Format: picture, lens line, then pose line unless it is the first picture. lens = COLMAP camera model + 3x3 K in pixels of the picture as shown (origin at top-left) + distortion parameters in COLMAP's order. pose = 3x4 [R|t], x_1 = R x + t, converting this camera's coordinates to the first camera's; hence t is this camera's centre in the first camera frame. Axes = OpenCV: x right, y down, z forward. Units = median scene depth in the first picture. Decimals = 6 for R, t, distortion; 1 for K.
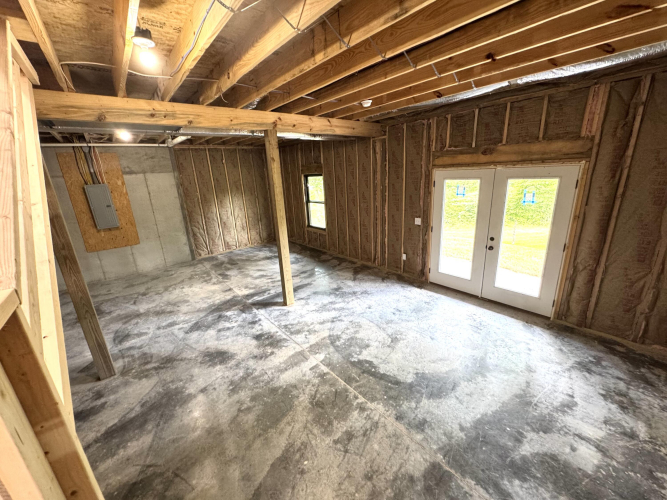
lens RADIAL K [[269.3, 0, 333.5], [0, 269.3, 250.0], [0, 0, 1]] dist [-0.002399, 0.000105]
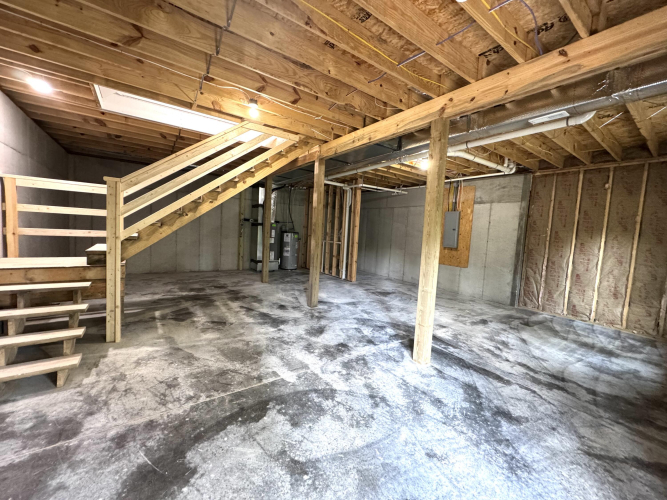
lens RADIAL K [[269.3, 0, 333.5], [0, 269.3, 250.0], [0, 0, 1]] dist [-0.002399, 0.000105]
pose [[-0.081799, 0.121145, -0.989259, 0.587022], [-0.333239, 0.932133, 0.141704, -0.104559], [0.939287, 0.341251, -0.035877, 0.855472]]
